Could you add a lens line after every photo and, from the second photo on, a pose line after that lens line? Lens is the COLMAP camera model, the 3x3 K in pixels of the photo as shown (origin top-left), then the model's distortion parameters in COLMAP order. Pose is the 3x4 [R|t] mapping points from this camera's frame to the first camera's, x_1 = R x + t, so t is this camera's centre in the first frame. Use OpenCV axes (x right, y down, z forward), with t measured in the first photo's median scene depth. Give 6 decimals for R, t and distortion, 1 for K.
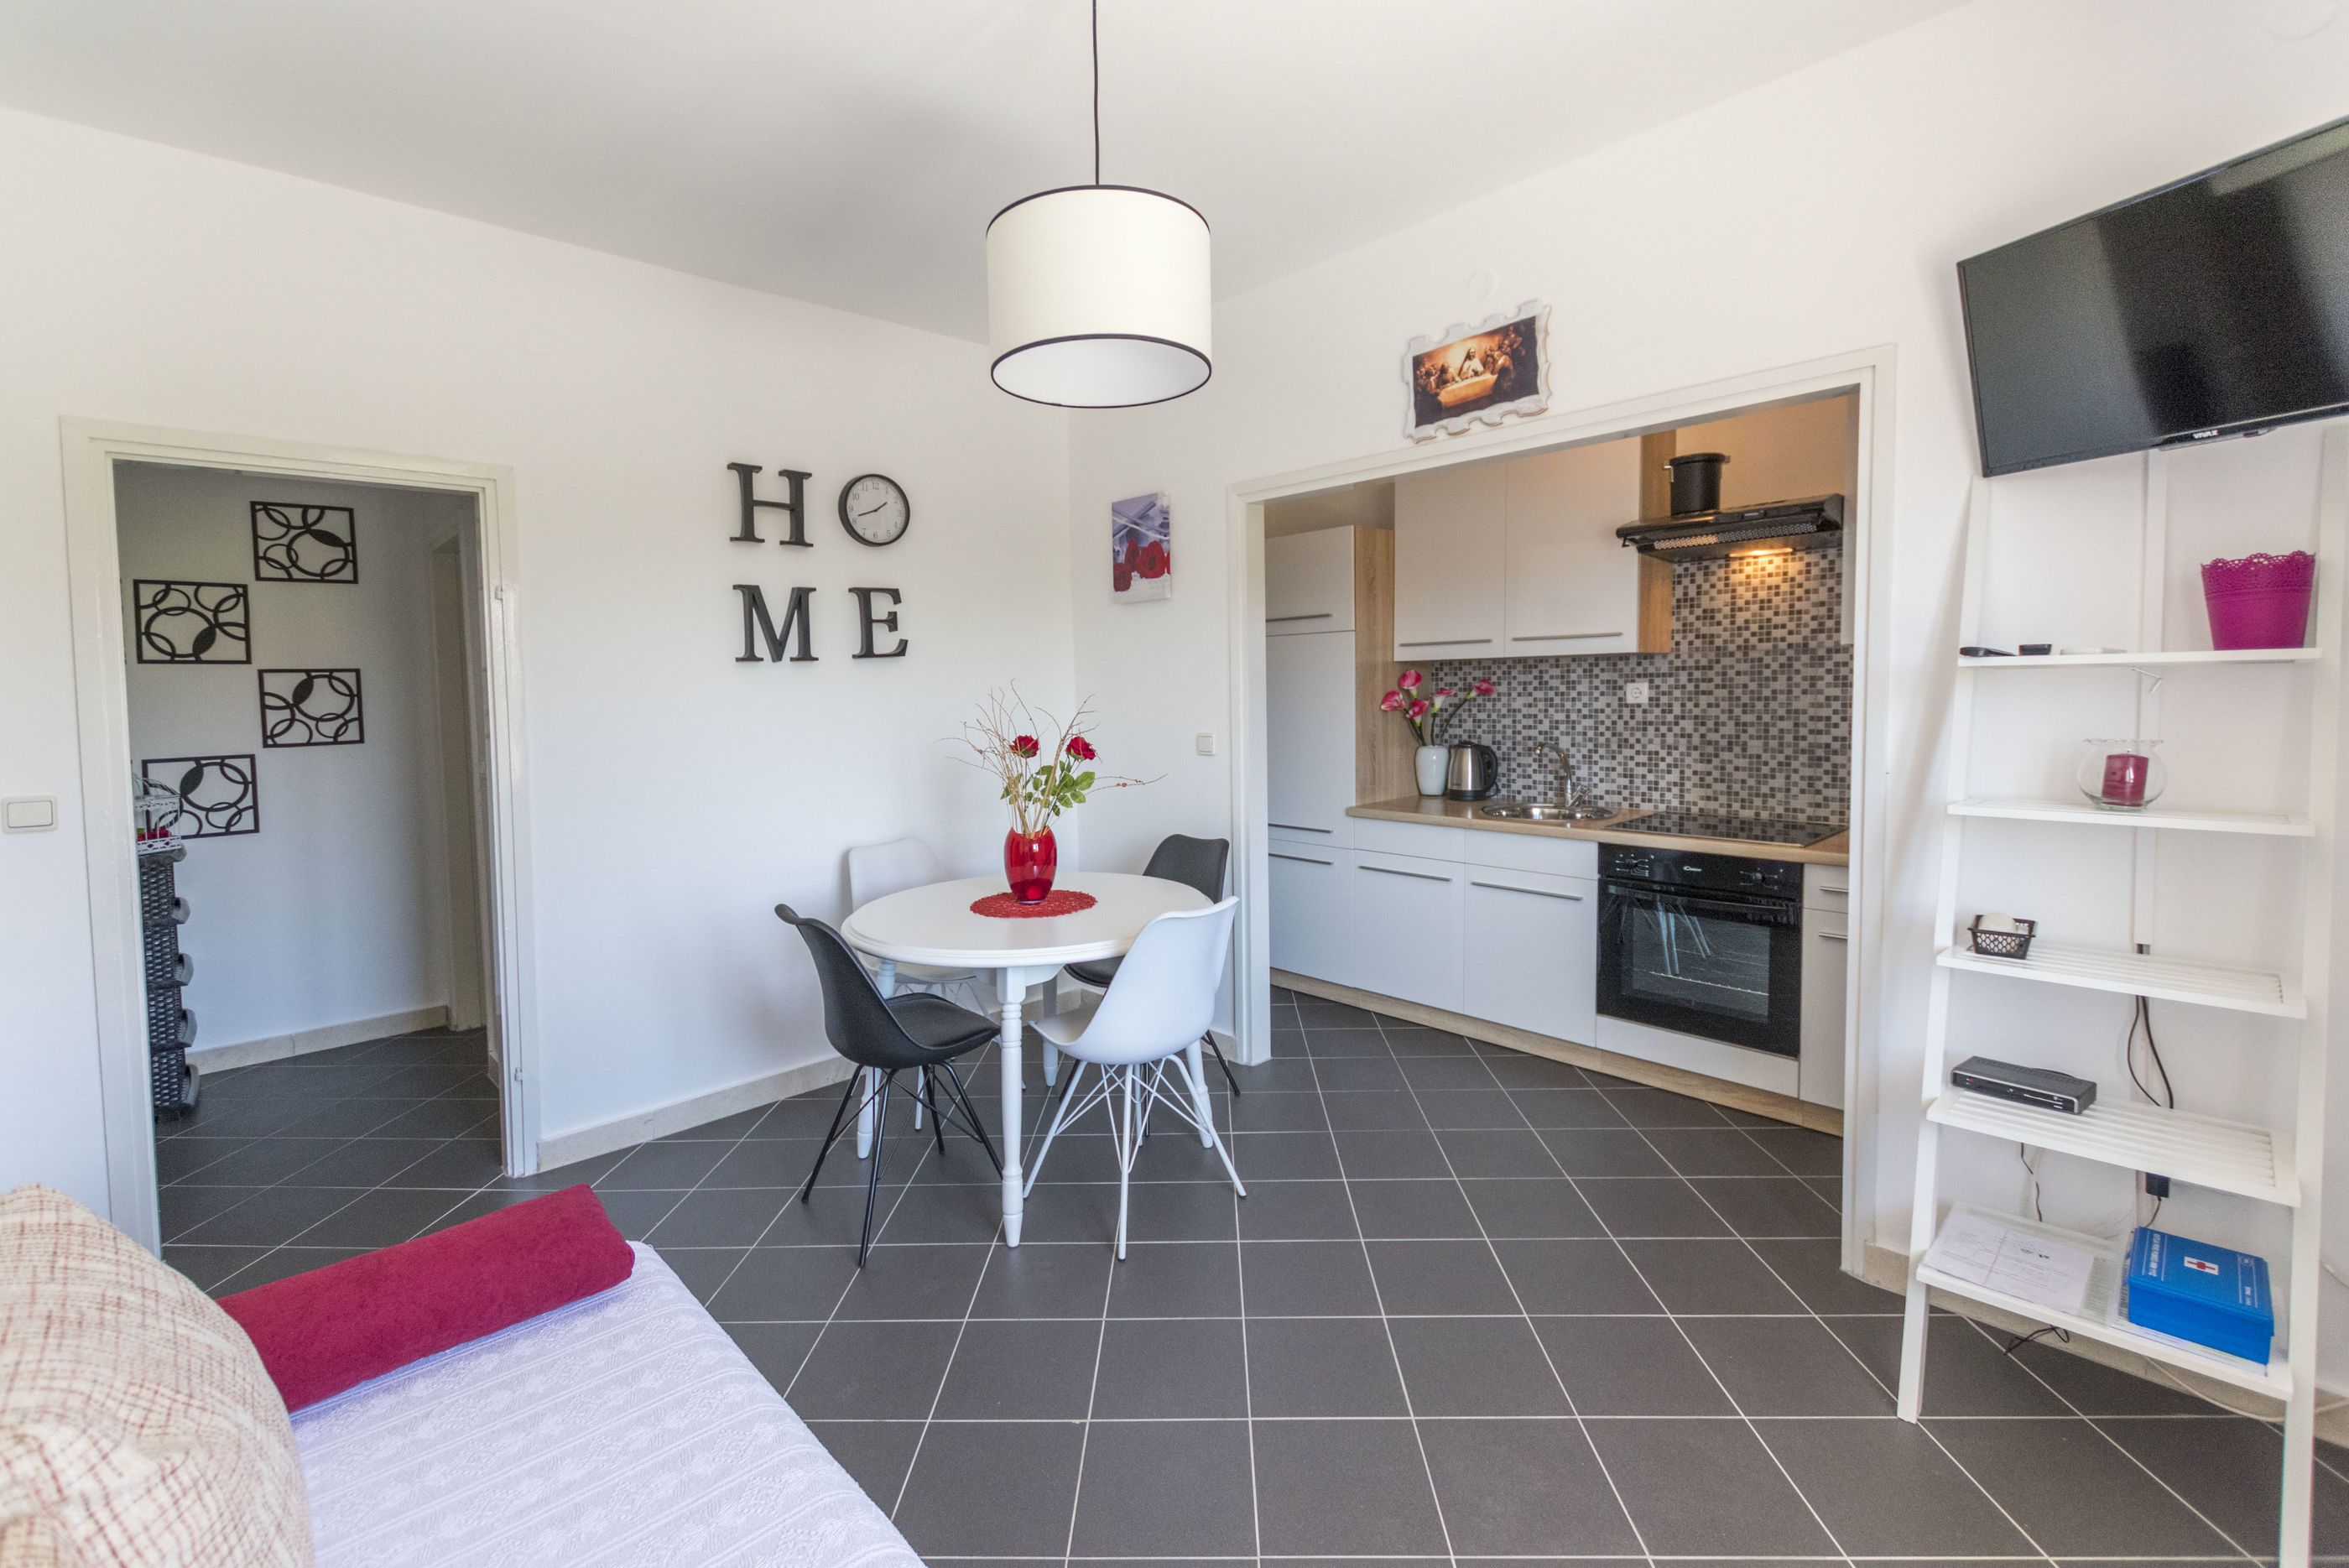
lens RADIAL K [[1028.3, 0, 1211.8], [0, 1028.3, 701.6], [0, 0, 1]] dist [0.013216, -0.006168]
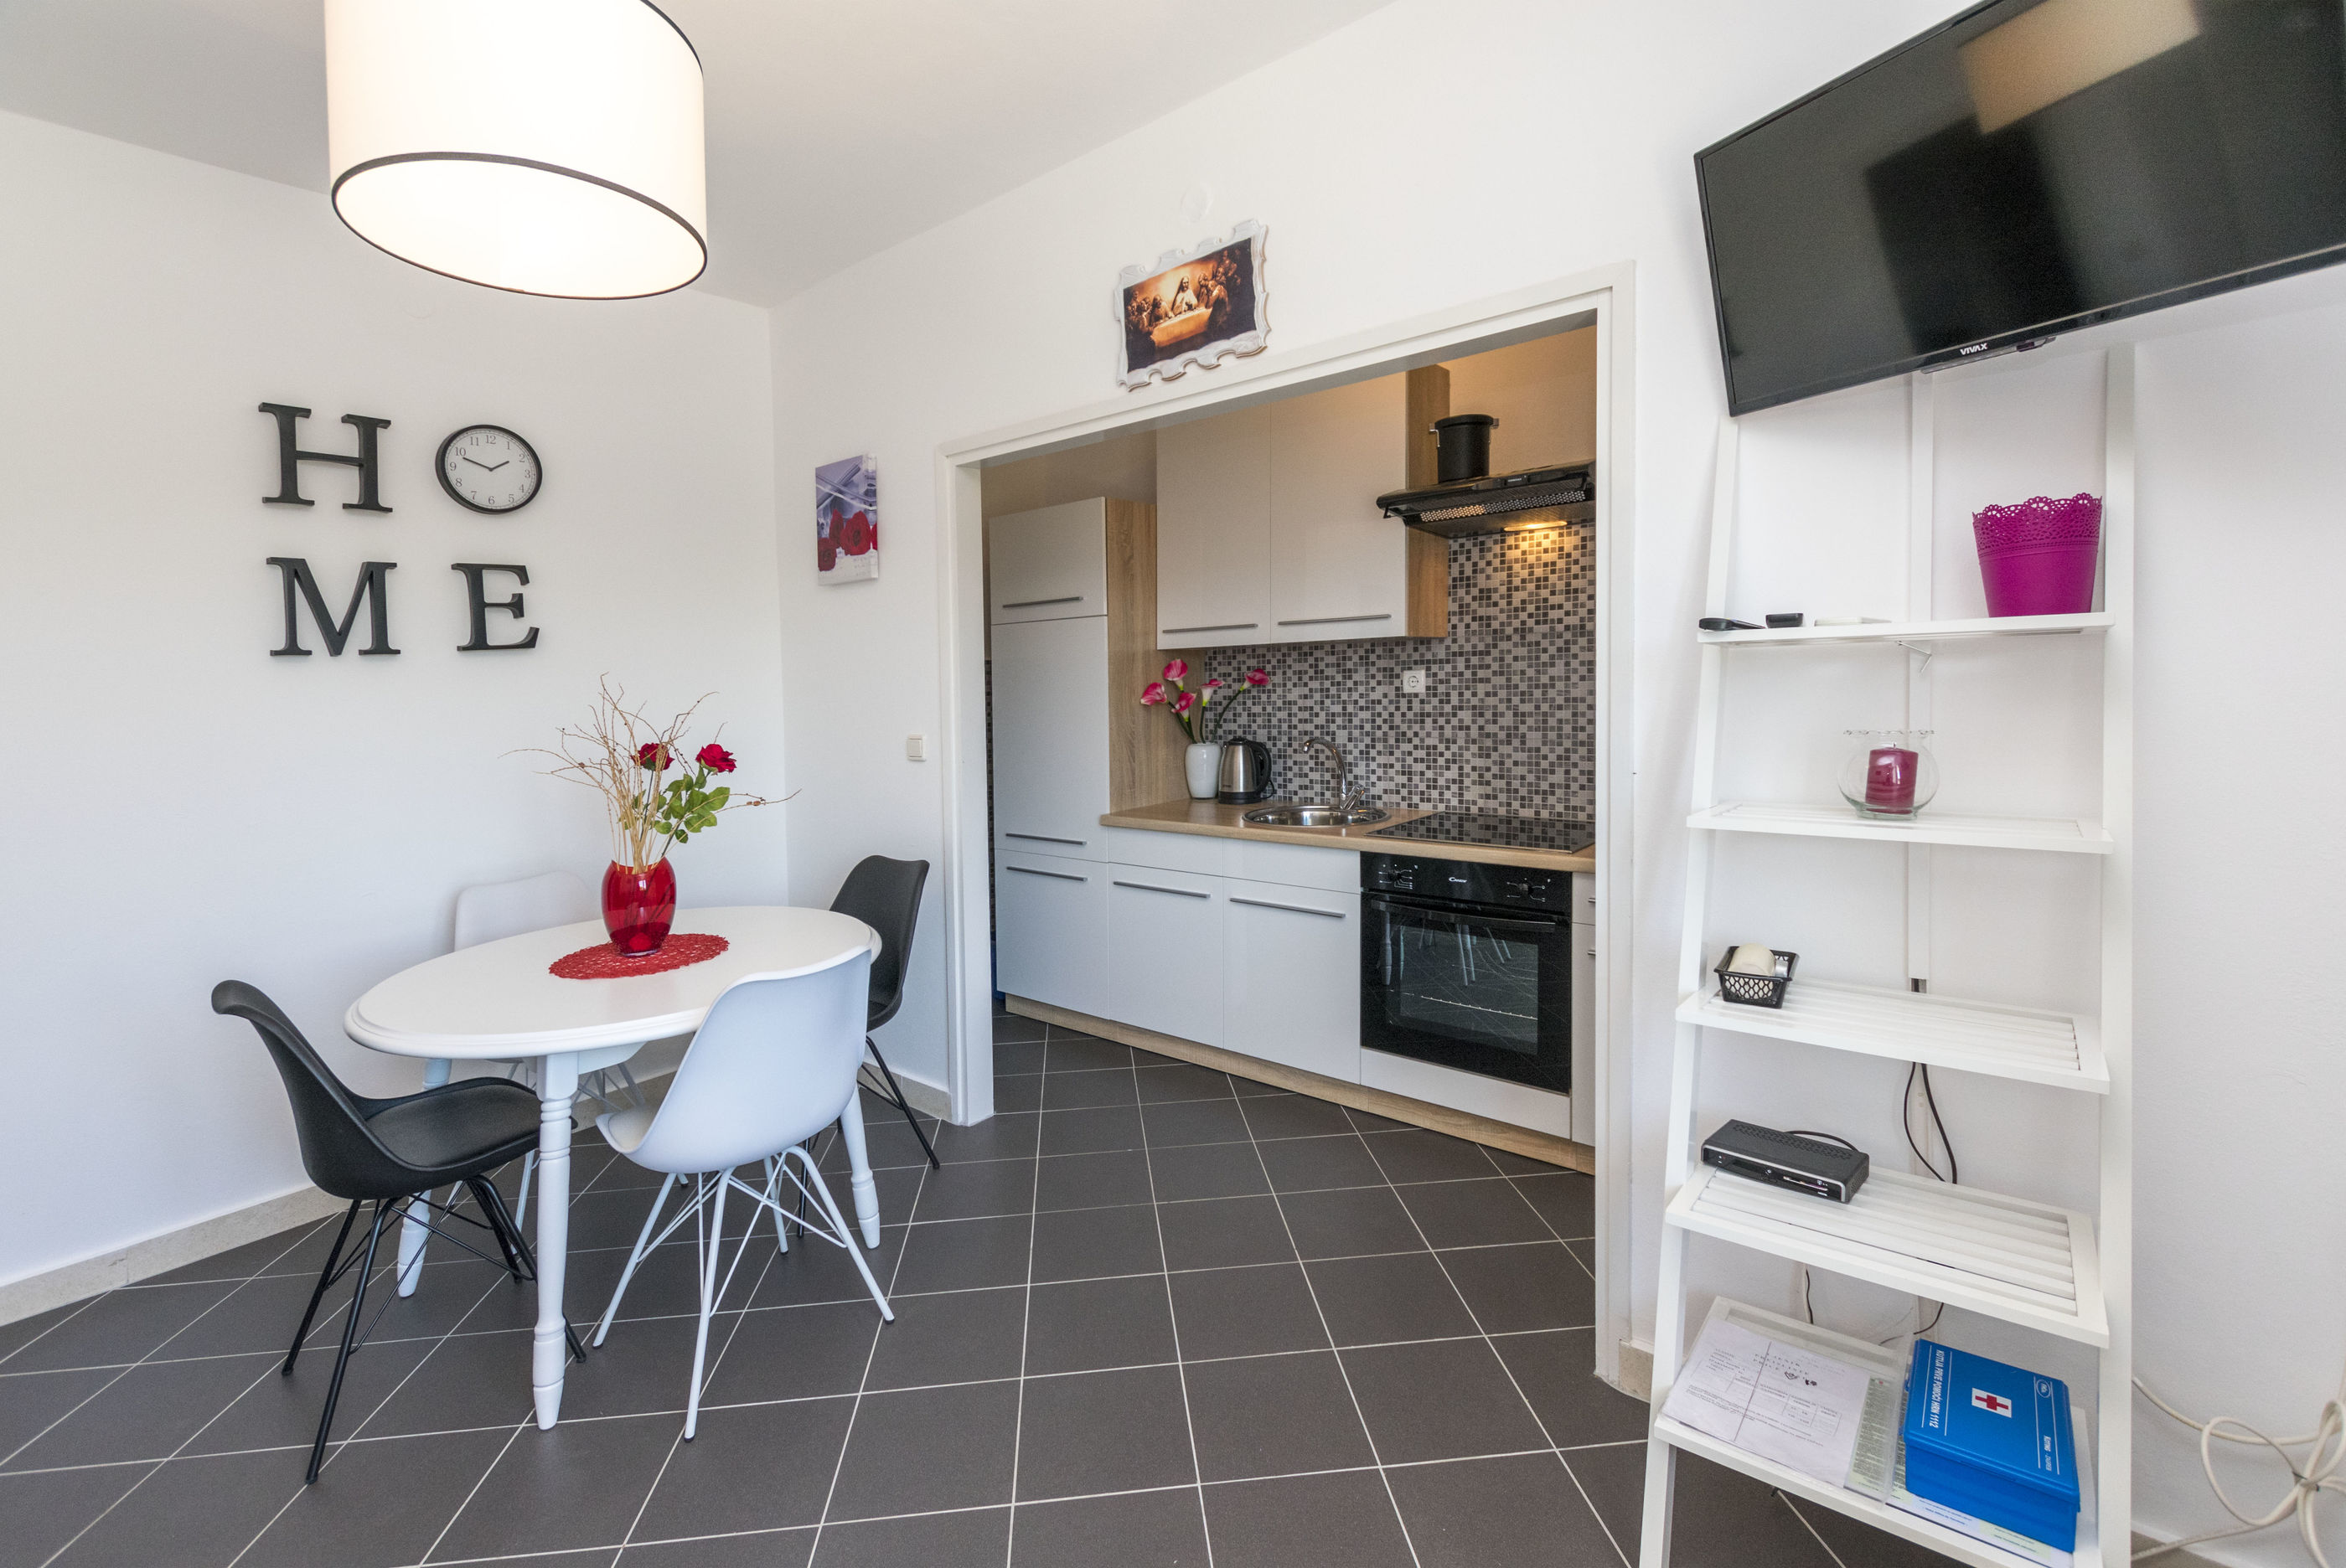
lens RADIAL K [[1033.0, 0, 1176.0], [0, 1033.0, 681.9], [0, 0, 1]] dist [0.001556, -0.000384]
pose [[0.994786, -0.012475, 0.101216, 0.121915], [0.013820, 0.999825, -0.012598, 0.000549], [-0.101041, 0.013931, 0.994785, 0.125090]]
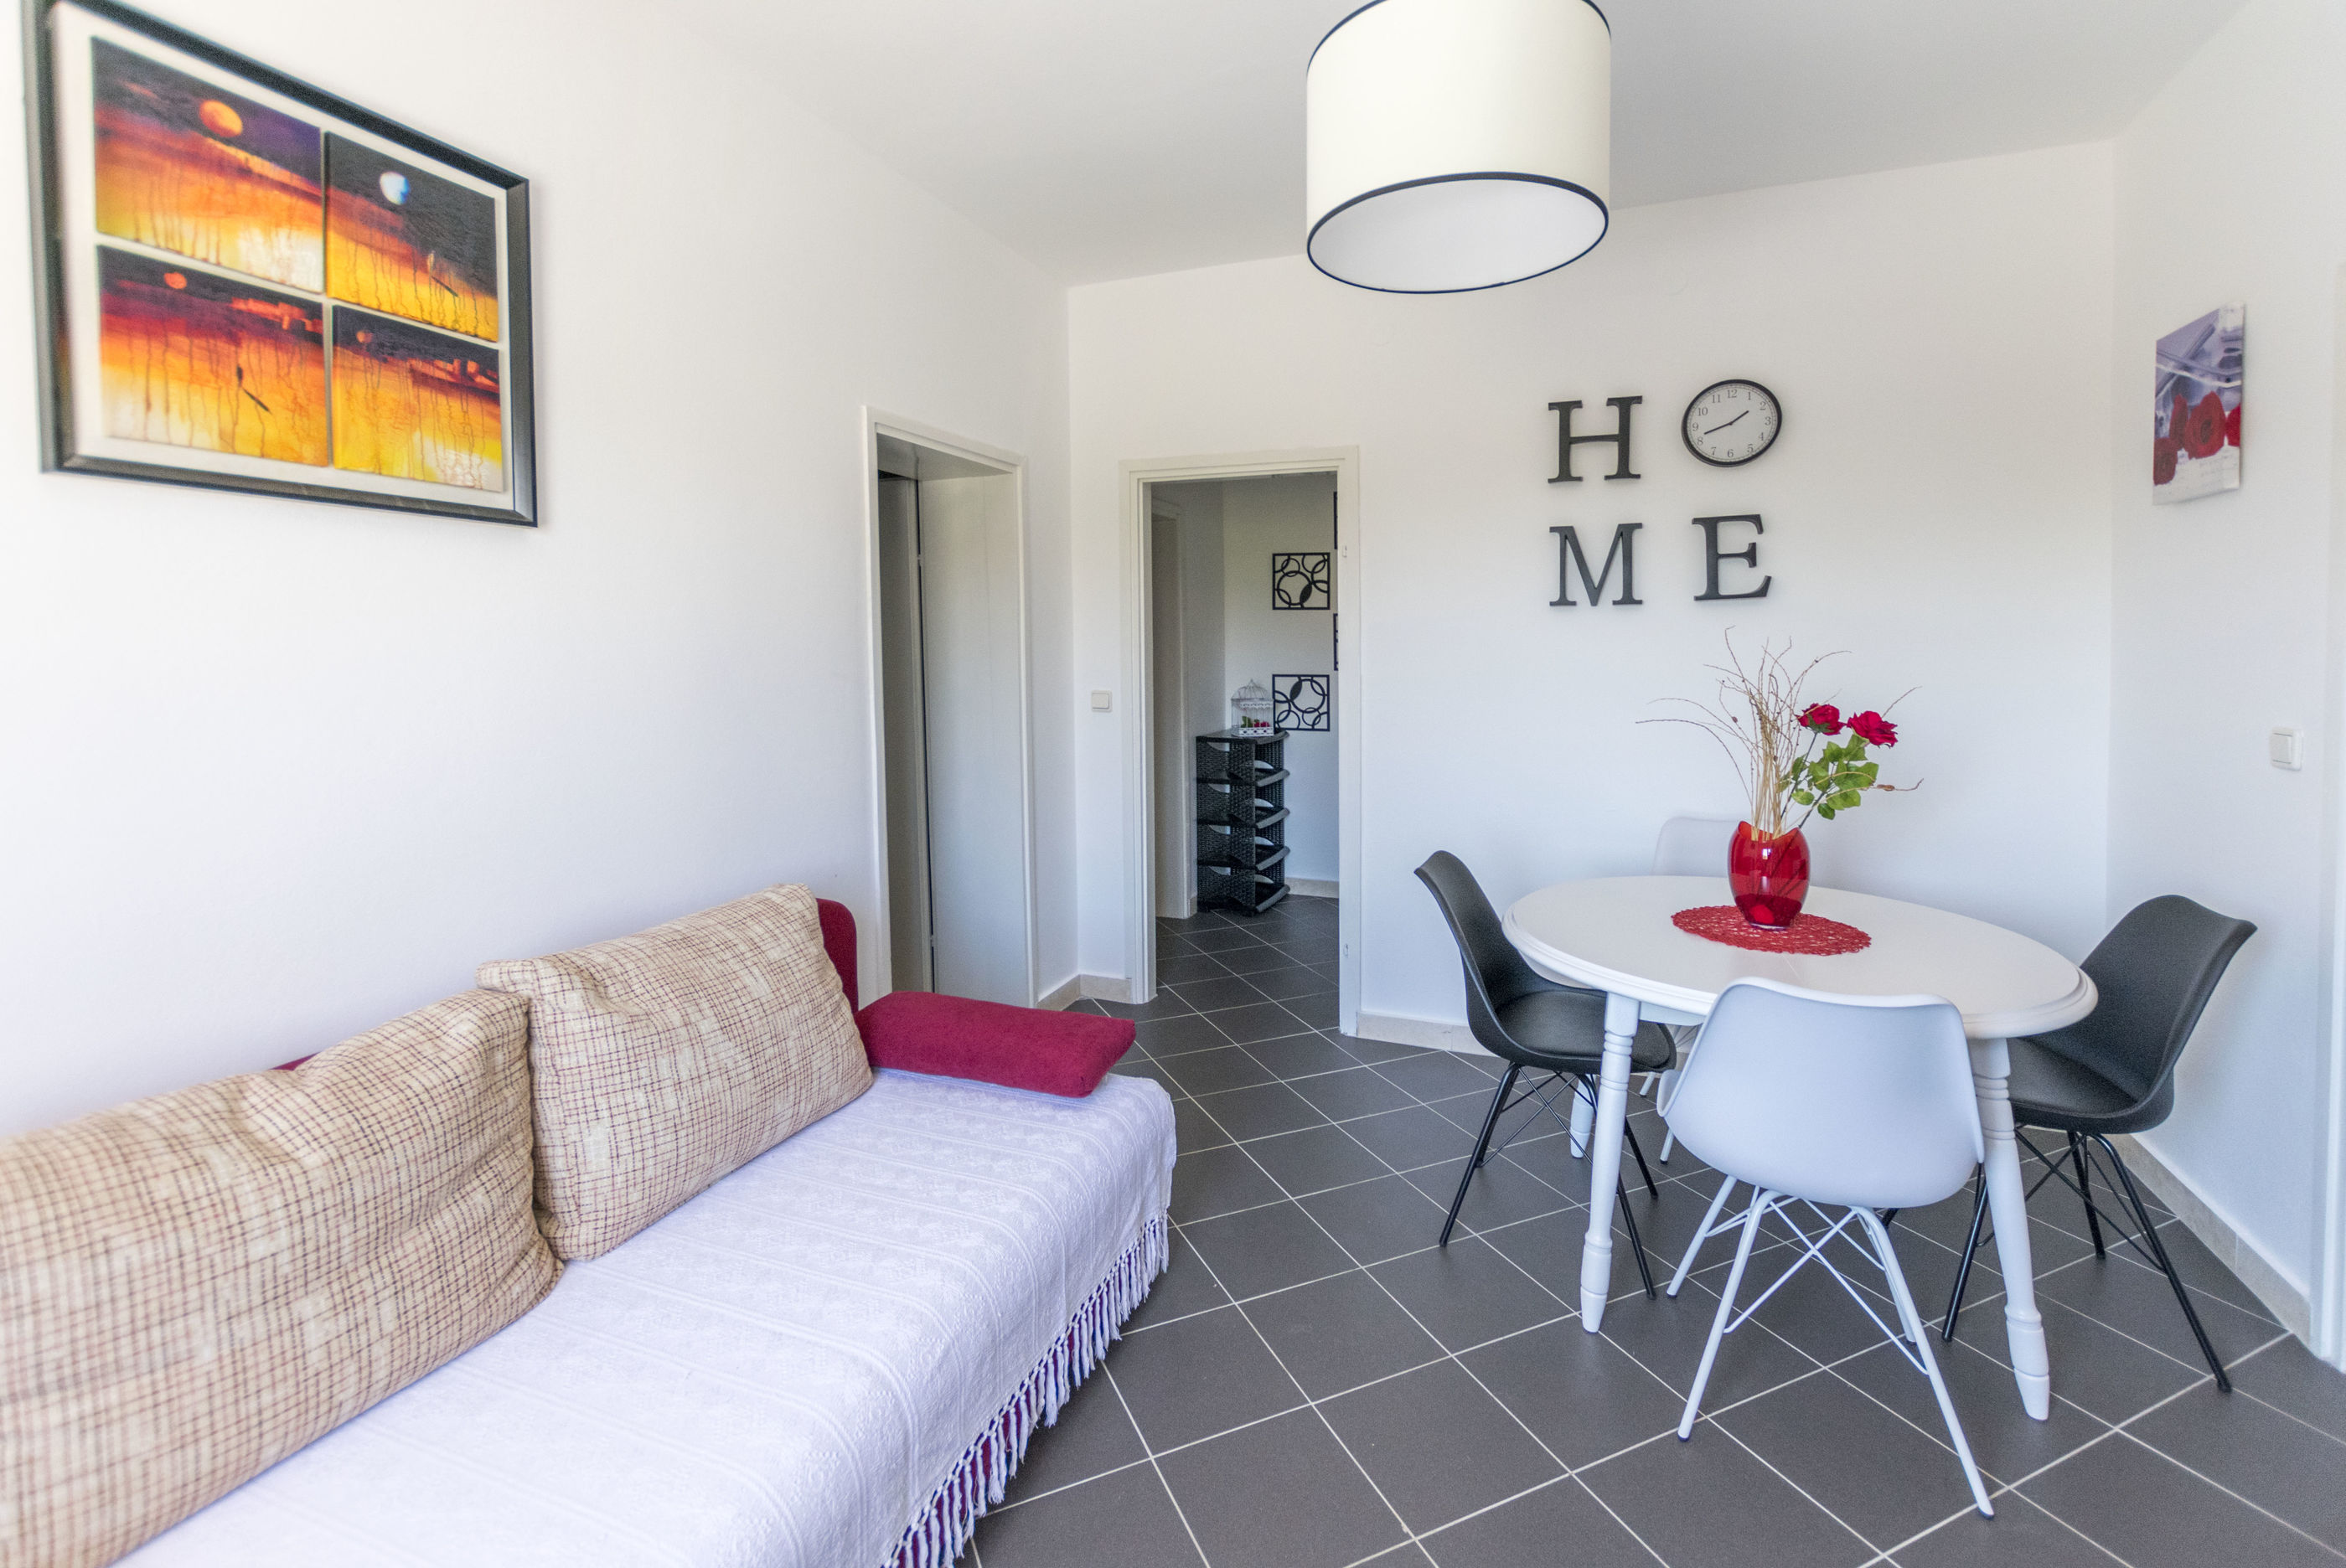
lens RADIAL K [[1051.9, 0, 1195.2], [0, 1051.9, 650.1], [0, 0, 1]] dist [-0.000942, -0.000053]
pose [[0.412057, 0.031213, -0.910623, 0.264395], [-0.023669, 0.999442, 0.023548, -0.010334], [0.910851, 0.011851, 0.412566, 0.238318]]
